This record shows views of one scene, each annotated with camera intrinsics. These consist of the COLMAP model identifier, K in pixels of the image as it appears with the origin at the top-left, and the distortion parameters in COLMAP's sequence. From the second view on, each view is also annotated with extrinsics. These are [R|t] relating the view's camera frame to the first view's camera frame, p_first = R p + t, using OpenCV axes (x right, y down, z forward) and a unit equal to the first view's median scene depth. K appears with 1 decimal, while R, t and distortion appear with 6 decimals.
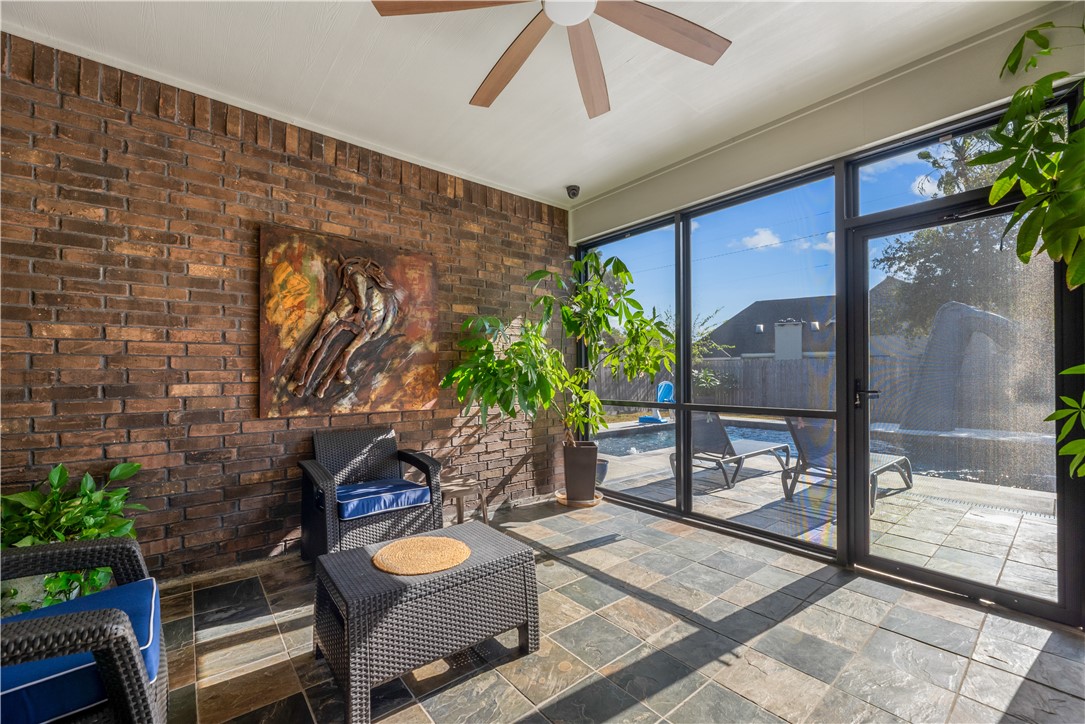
lens RADIAL K [[434.9, 0, 539.1], [0, 434.9, 369.0], [0, 0, 1]] dist [-0.006870, -0.000494]
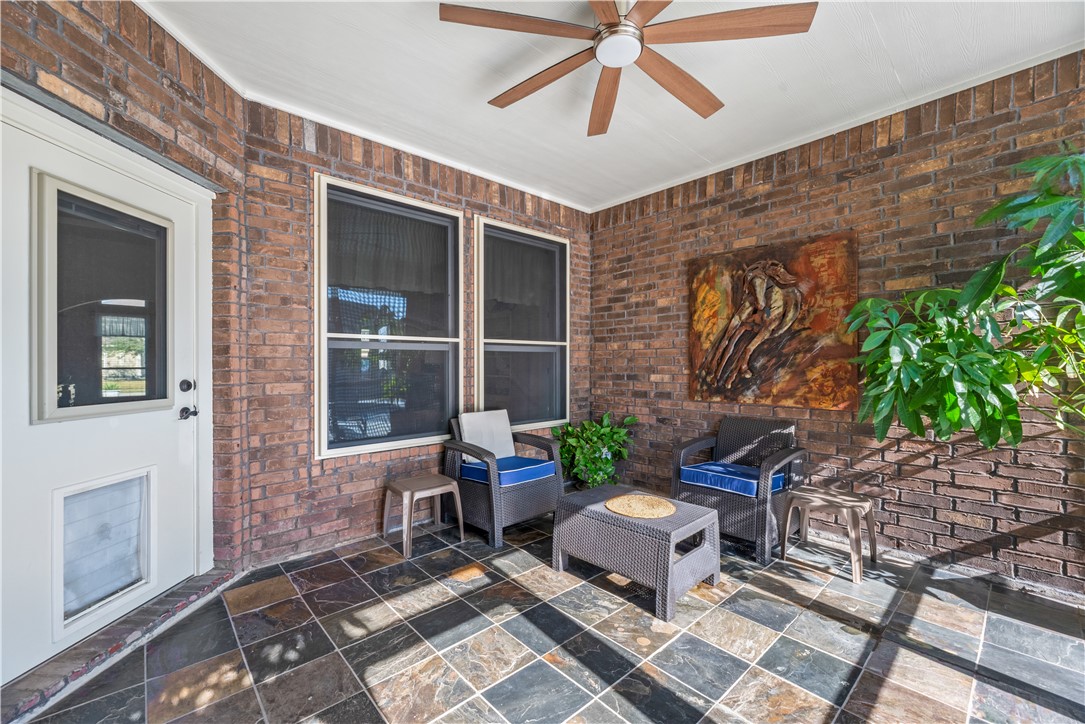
lens RADIAL K [[434.9, 0, 539.8], [0, 434.9, 363.6], [0, 0, 1]] dist [-0.006870, -0.000494]
pose [[0.054436, 0.003243, -0.998512, 0.652417], [0.014197, 0.999891, 0.004021, -0.014459], [0.998416, -0.014395, 0.054384, 0.393328]]
